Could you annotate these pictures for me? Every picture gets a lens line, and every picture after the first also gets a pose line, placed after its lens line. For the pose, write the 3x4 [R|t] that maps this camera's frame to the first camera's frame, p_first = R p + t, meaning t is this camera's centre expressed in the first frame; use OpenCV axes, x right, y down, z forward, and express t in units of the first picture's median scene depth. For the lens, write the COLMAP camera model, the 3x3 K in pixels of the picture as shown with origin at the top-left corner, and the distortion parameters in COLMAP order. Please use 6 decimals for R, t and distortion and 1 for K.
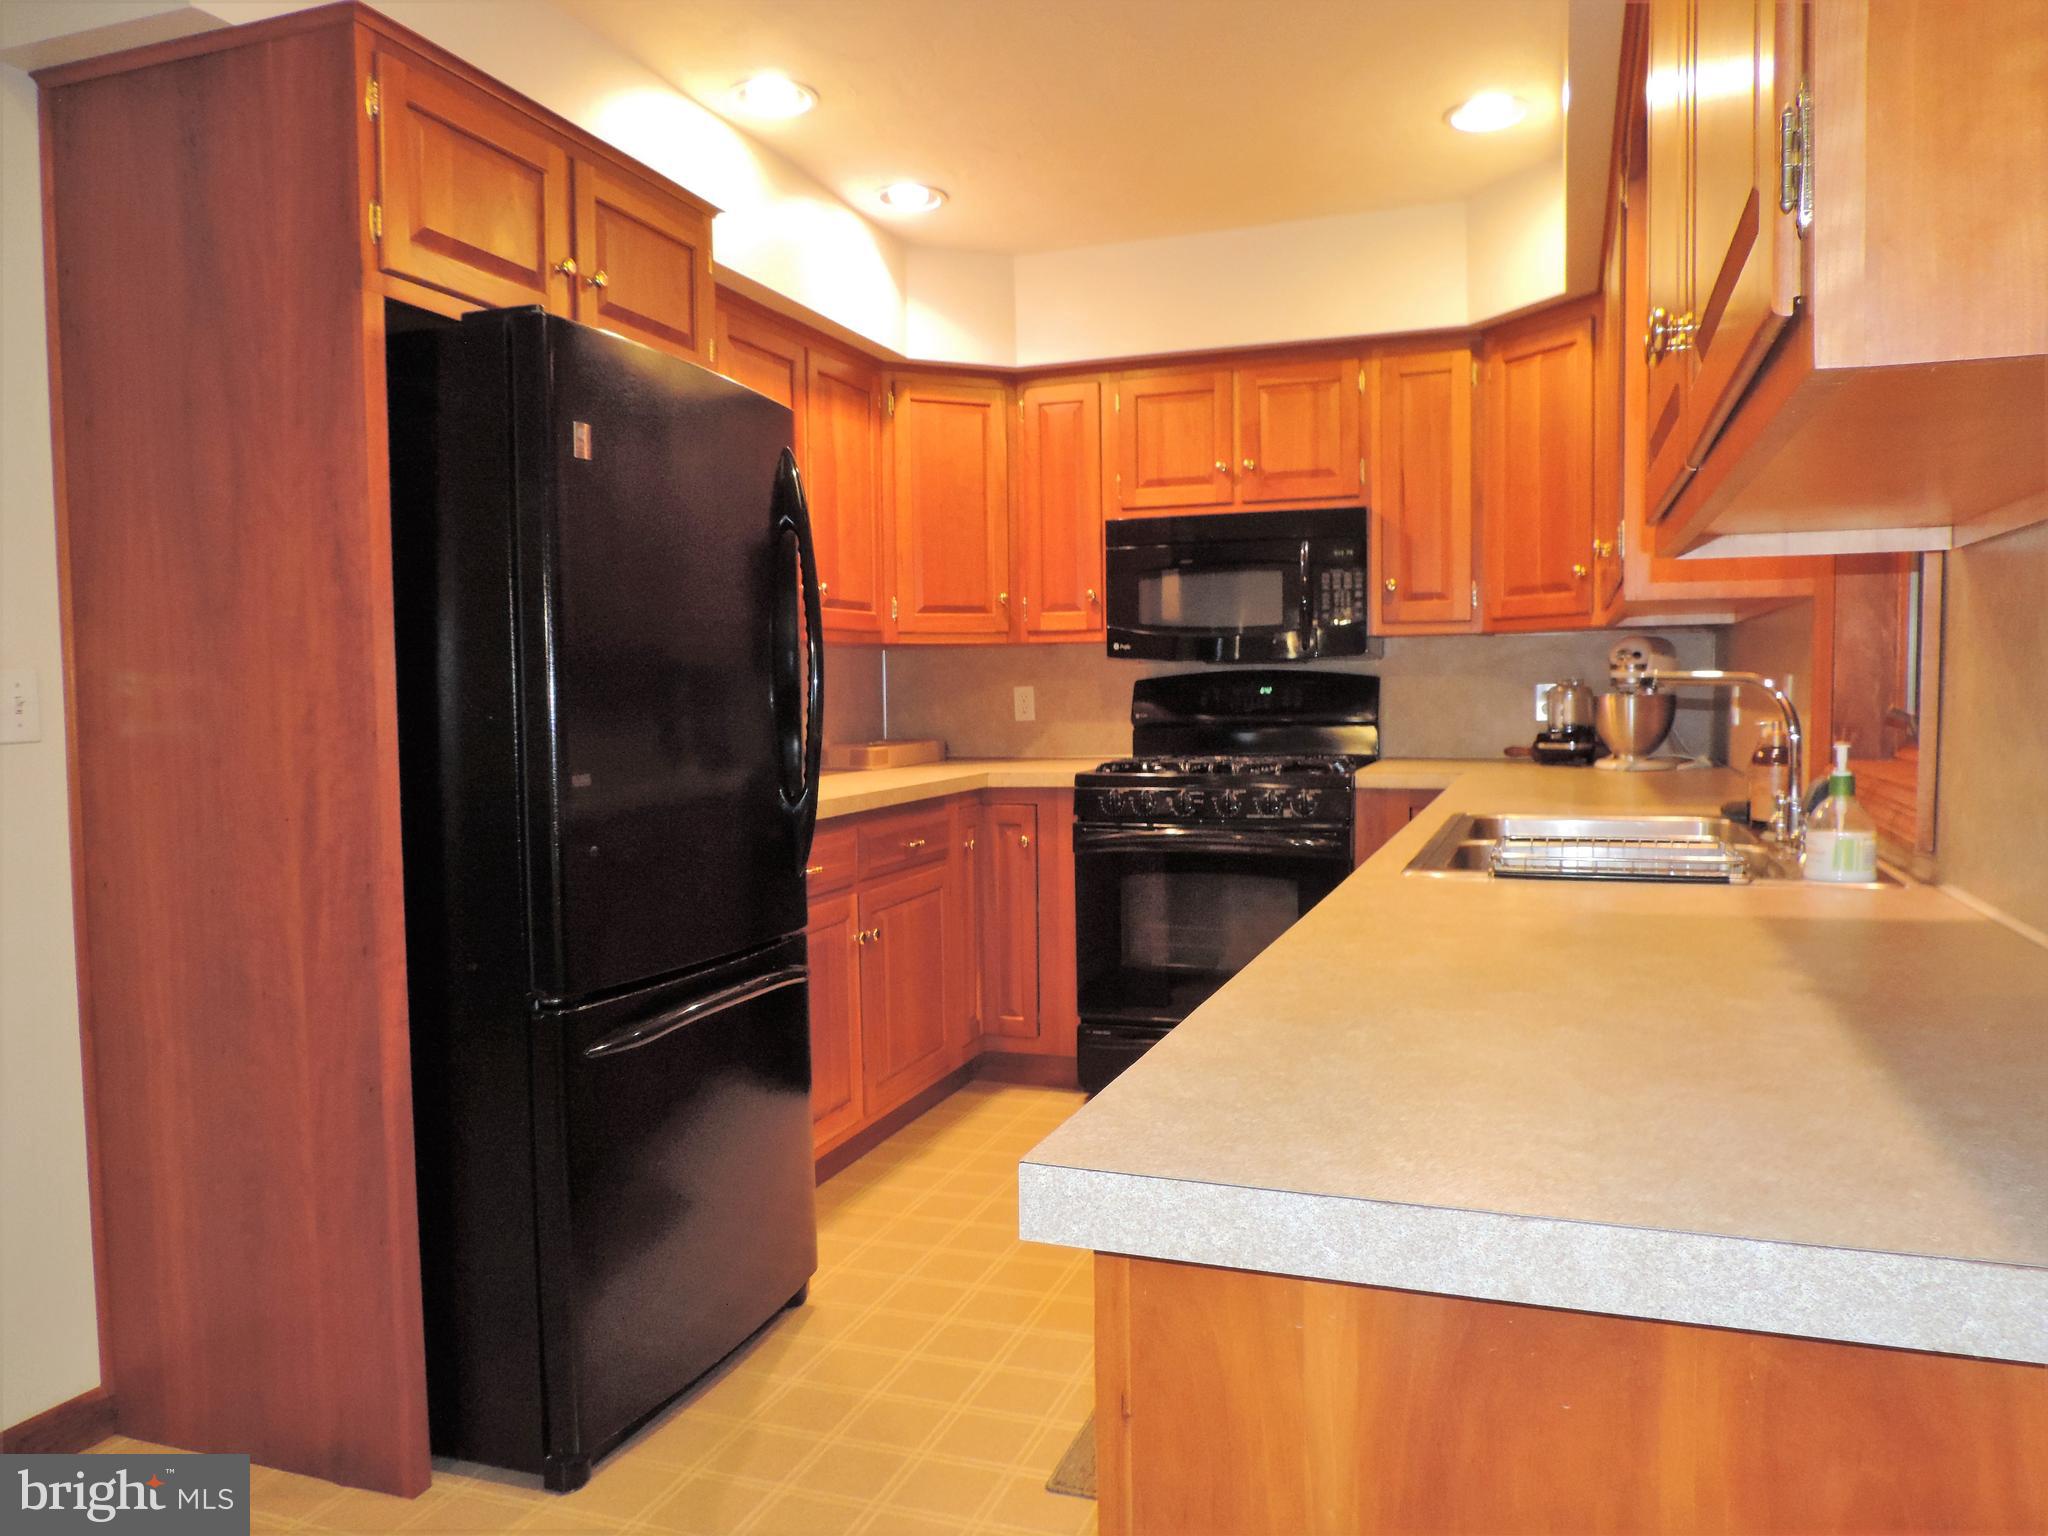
lens RADIAL K [[1464.5, 0, 1020.1], [0, 1464.5, 781.7], [0, 0, 1]] dist [-0.018920, -0.005824]
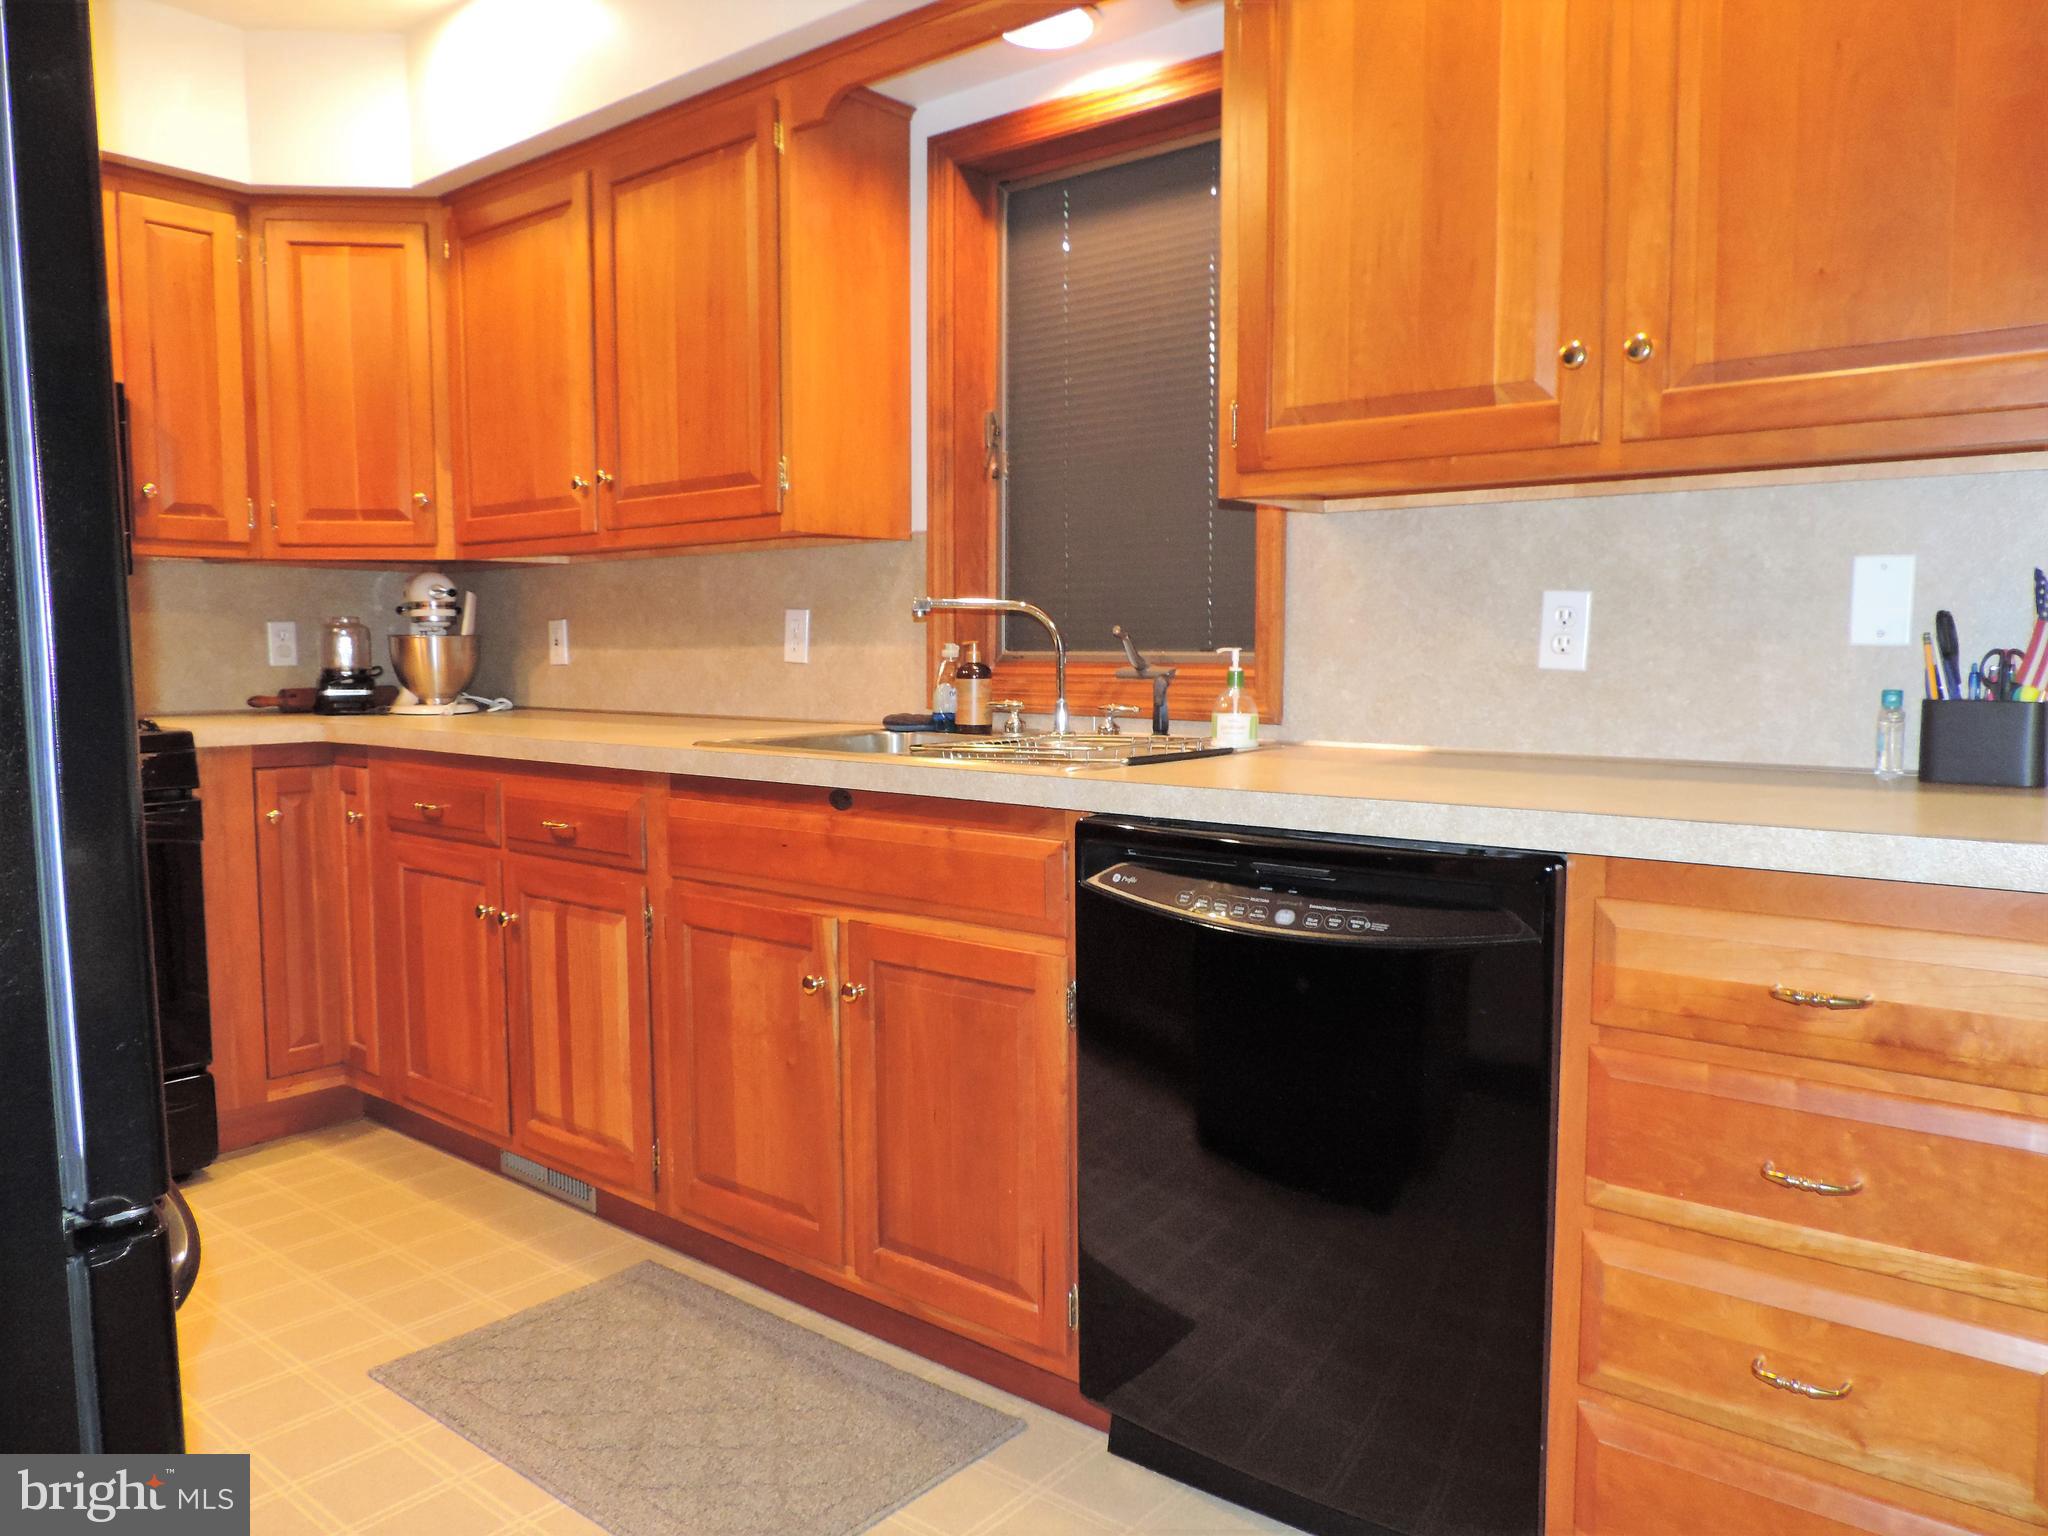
lens RADIAL K [[1464.5, 0, 1020.1], [0, 1464.5, 781.7], [0, 0, 1]] dist [-0.018920, -0.005824]
pose [[0.340014, -0.067277, 0.938011, -0.349312], [0.055345, 0.997141, 0.051456, 0.007508], [-0.938790, 0.034419, 0.342765, 0.320075]]
